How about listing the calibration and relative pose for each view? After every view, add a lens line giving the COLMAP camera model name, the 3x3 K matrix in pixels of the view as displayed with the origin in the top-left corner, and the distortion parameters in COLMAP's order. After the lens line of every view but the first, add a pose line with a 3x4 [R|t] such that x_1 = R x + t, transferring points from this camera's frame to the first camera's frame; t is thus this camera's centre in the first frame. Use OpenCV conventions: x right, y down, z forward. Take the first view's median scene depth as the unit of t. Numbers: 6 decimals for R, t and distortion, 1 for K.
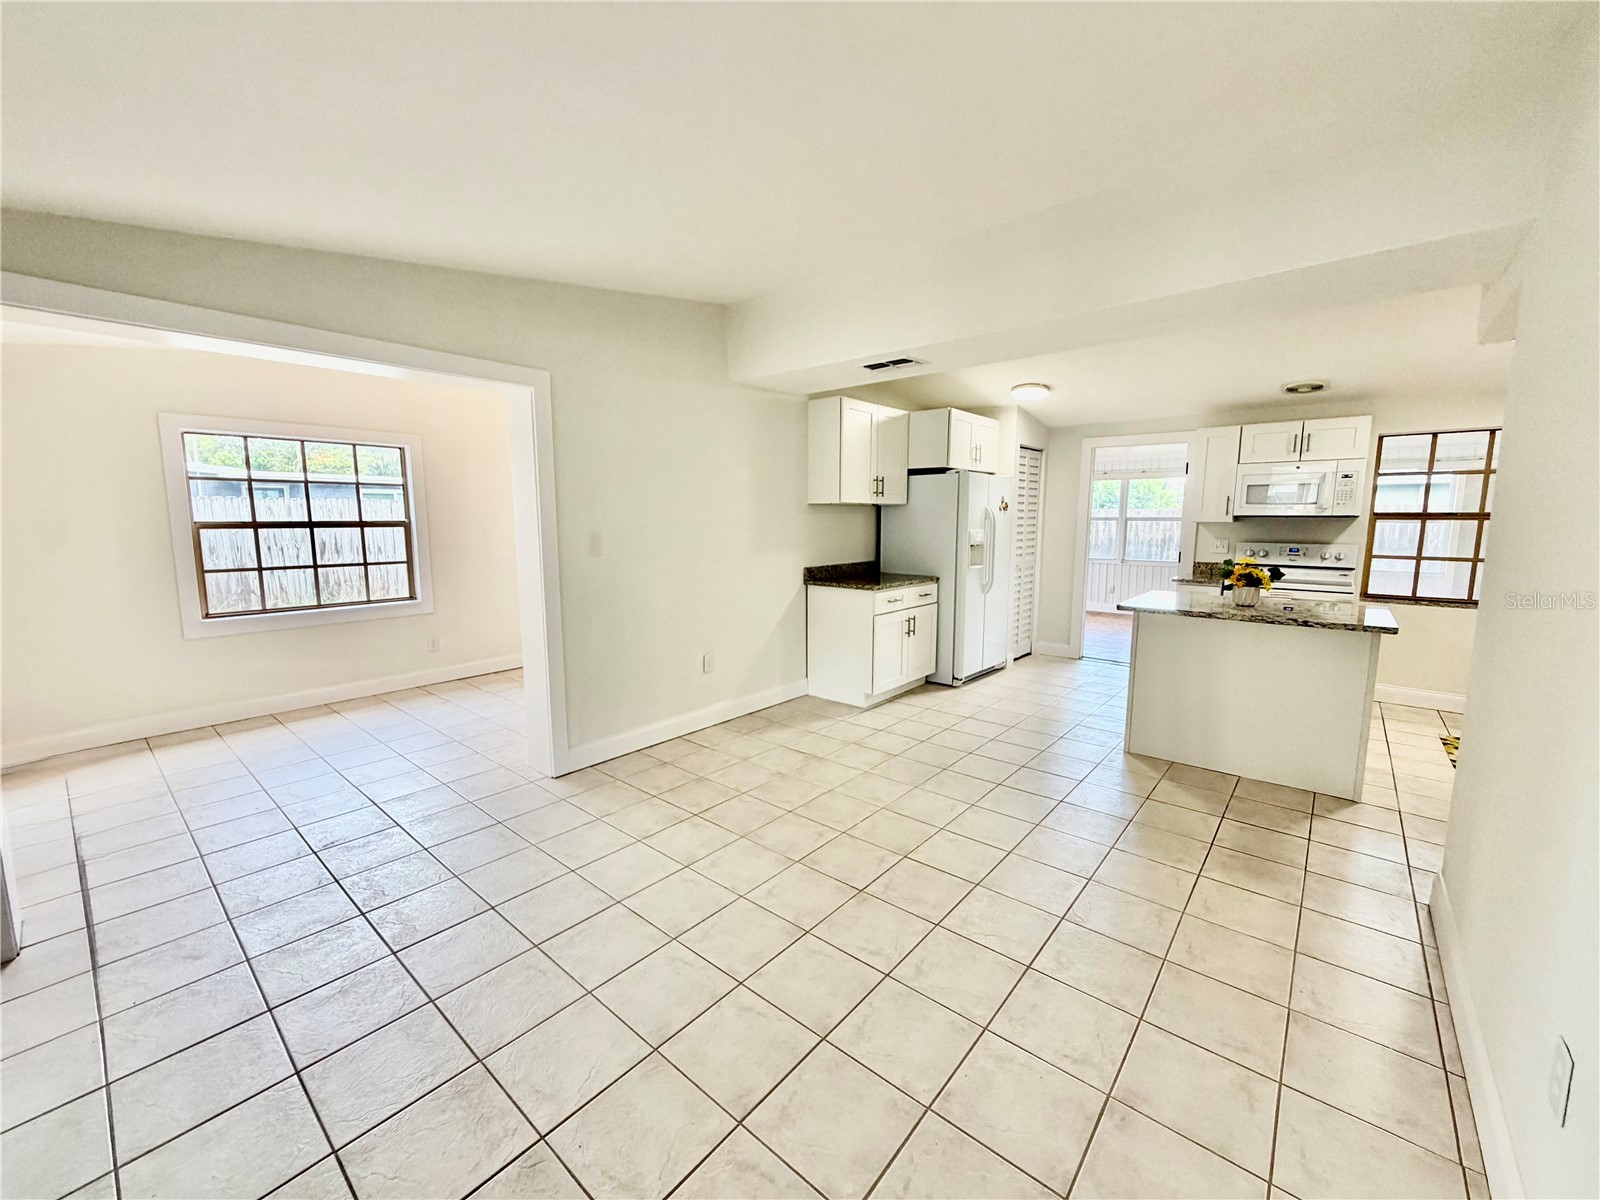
lens RADIAL K [[638.3, 0, 796.5], [0, 638.3, 599.6], [0, 0, 1]] dist [0.000019, 0.000337]
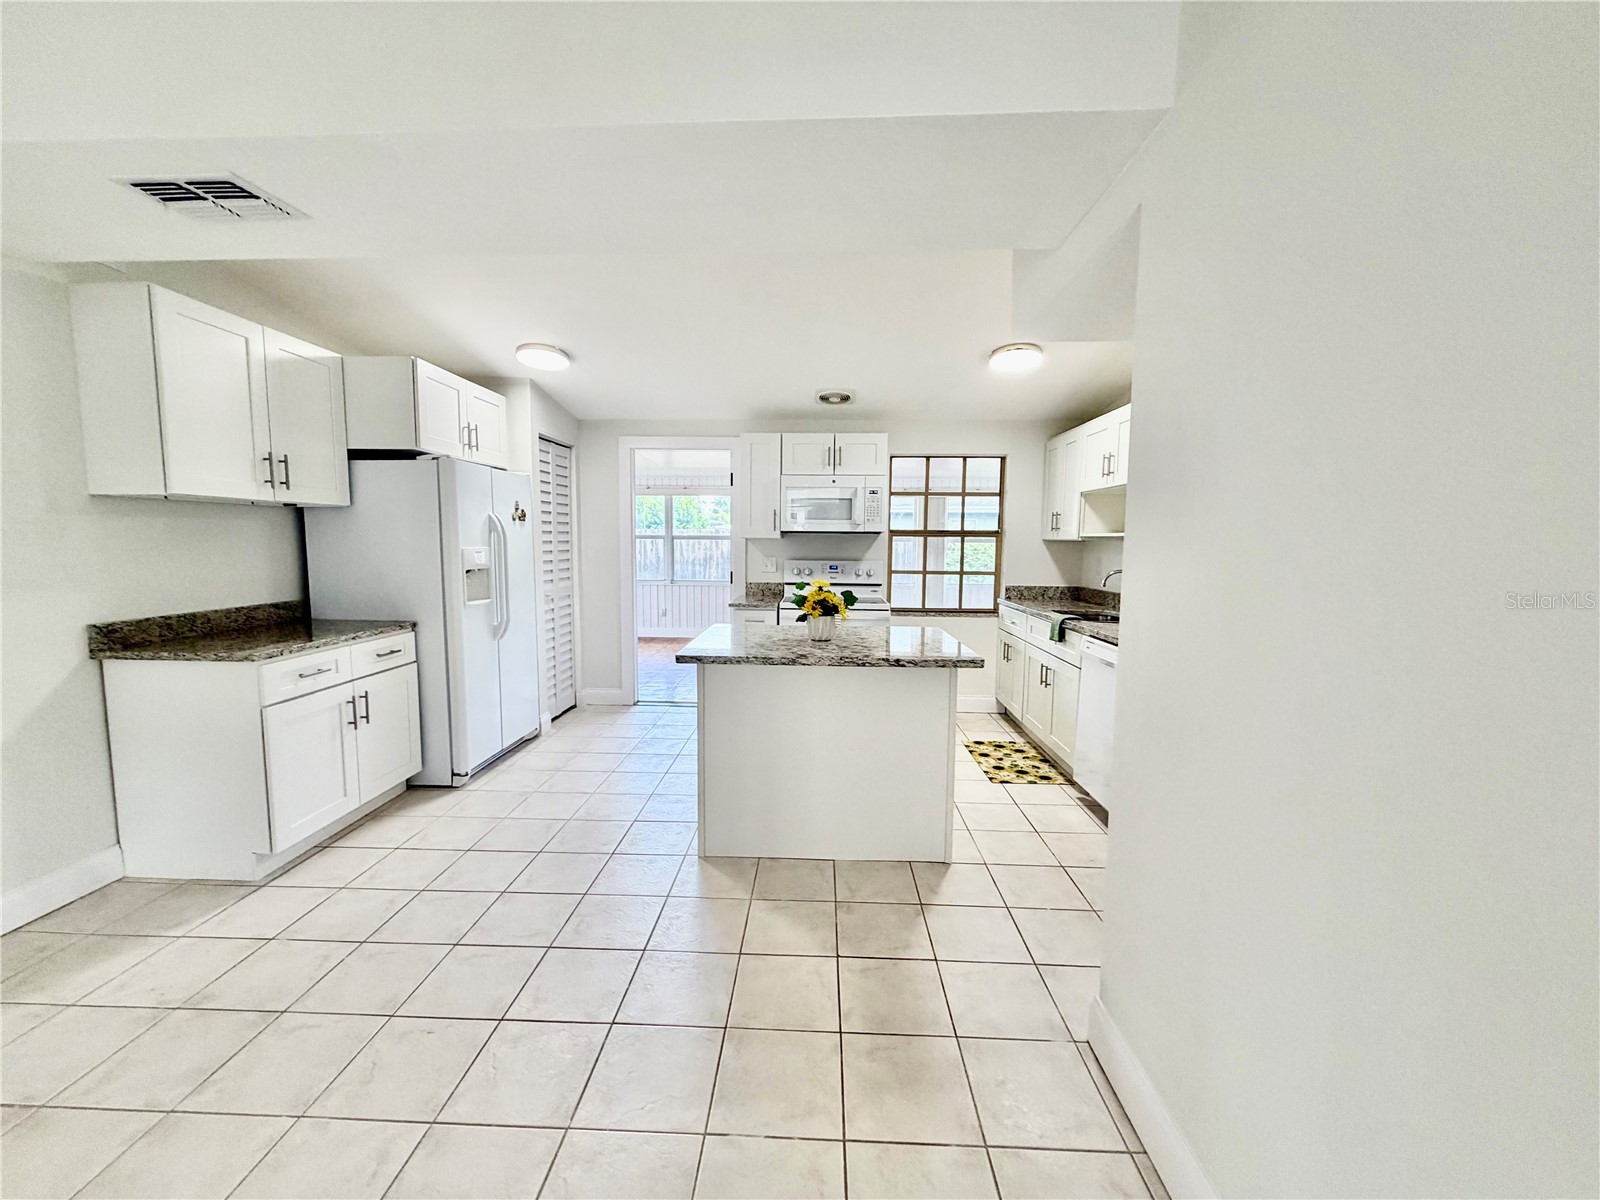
lens RADIAL K [[638.3, 0, 796.5], [0, 638.3, 599.6], [0, 0, 1]] dist [0.000019, 0.000337]
pose [[0.784900, -0.052704, 0.617377, 0.138709], [0.072989, 0.997303, -0.007658, -0.026285], [-0.615309, 0.051073, 0.786630, 0.283941]]
